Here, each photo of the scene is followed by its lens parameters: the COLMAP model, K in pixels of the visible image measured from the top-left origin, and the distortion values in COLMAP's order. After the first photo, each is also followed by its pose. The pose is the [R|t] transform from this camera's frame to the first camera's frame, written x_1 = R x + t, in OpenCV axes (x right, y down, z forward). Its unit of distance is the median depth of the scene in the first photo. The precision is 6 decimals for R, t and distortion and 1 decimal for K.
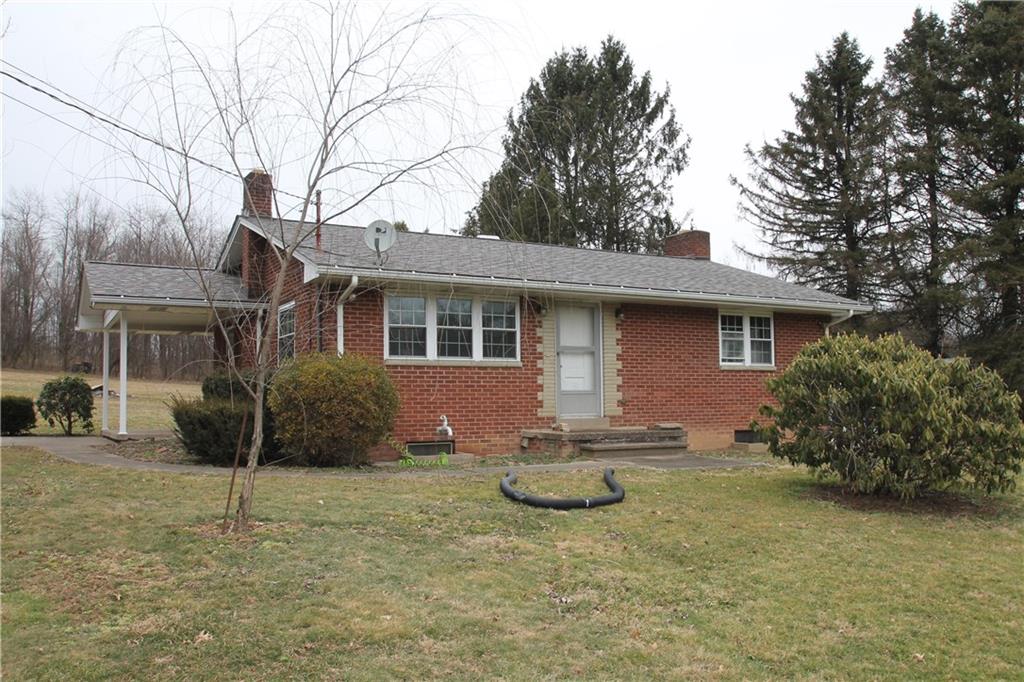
lens RADIAL K [[876.3, 0, 512.3], [0, 876.3, 339.7], [0, 0, 1]] dist [-0.025939, -0.009190]
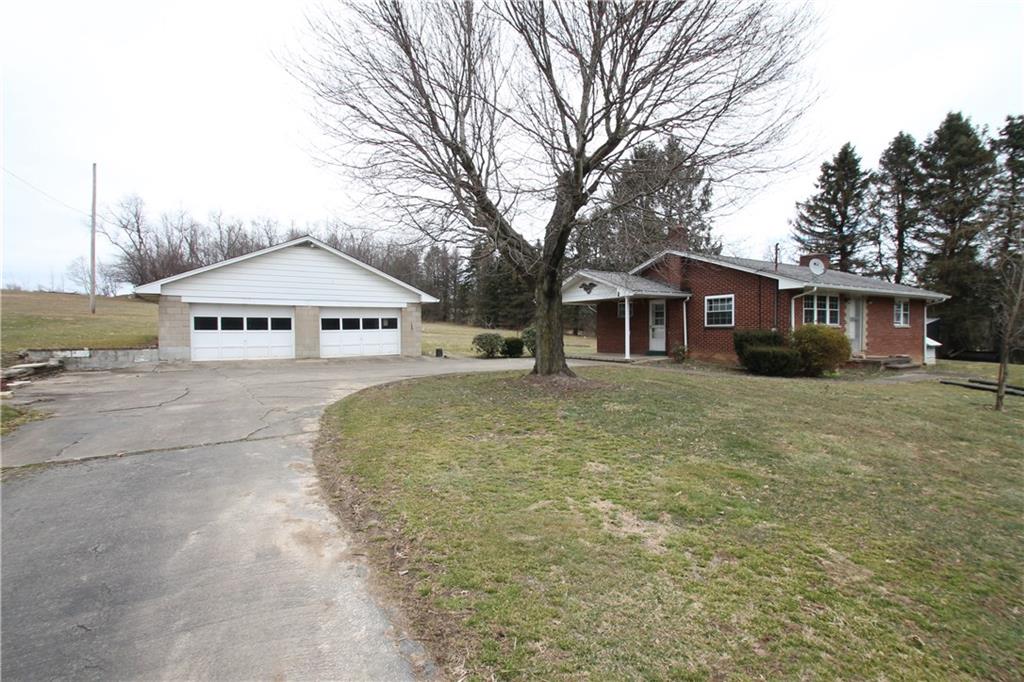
lens RADIAL K [[491.3, 0, 534.5], [0, 491.3, 335.6], [0, 0, 1]] dist [-0.000744, -0.000863]
pose [[0.999073, 0.005484, 0.042690, -0.581056], [-0.008903, 0.996729, 0.080320, -0.028807], [-0.042110, -0.080626, 0.995855, -0.101807]]
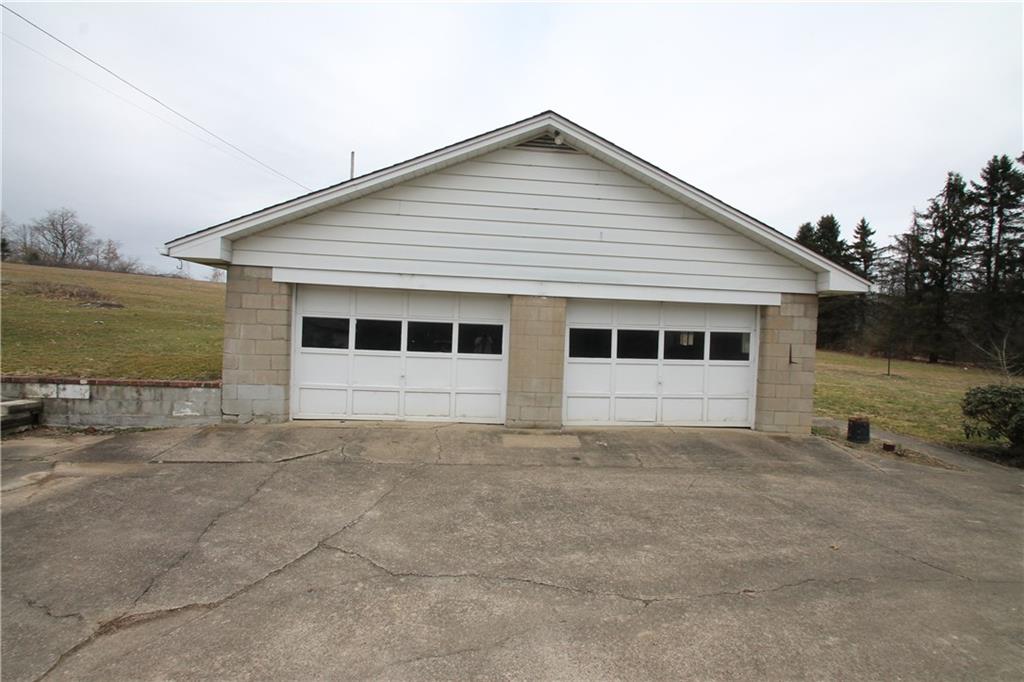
lens RADIAL K [[491.3, 0, 513.1], [0, 491.3, 342.6], [0, 0, 1]] dist [-0.000744, -0.000863]
pose [[0.892066, 0.052548, -0.448839, -0.816728], [-0.016996, 0.996415, 0.082877, -0.002433], [0.451584, -0.066304, 0.889761, 0.496579]]
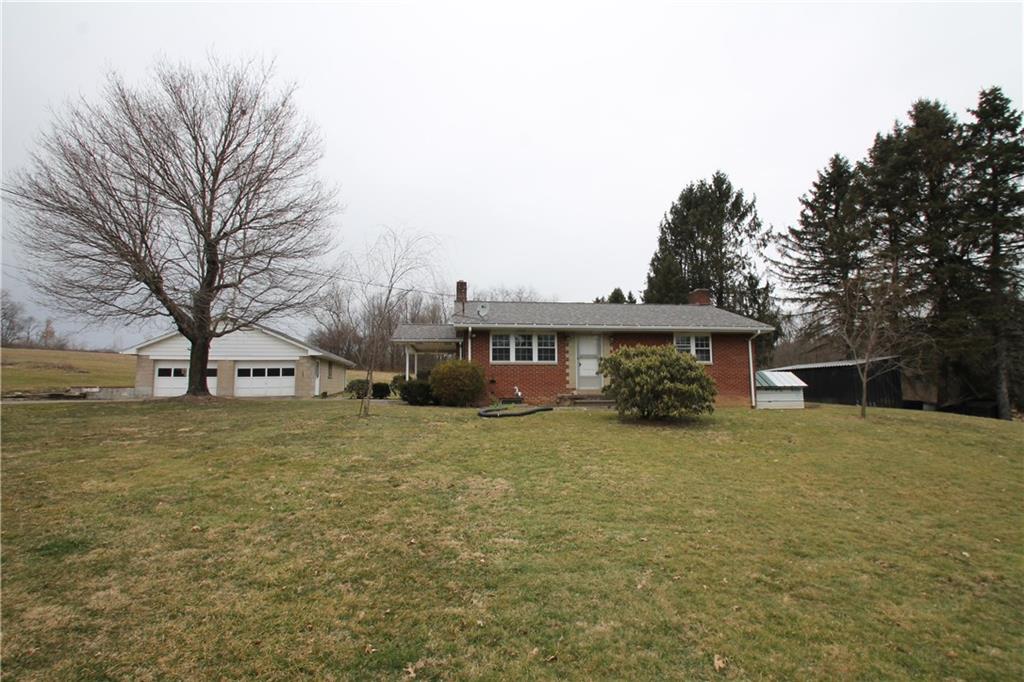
lens RADIAL K [[521.9, 0, 511.9], [0, 521.9, 344.1], [0, 0, 1]] dist [-0.004870, -0.000426]
pose [[0.918040, -0.035244, -0.394919, 0.313745], [0.025173, 0.999213, -0.030655, 0.012905], [0.395688, 0.018201, 0.918205, -0.163413]]
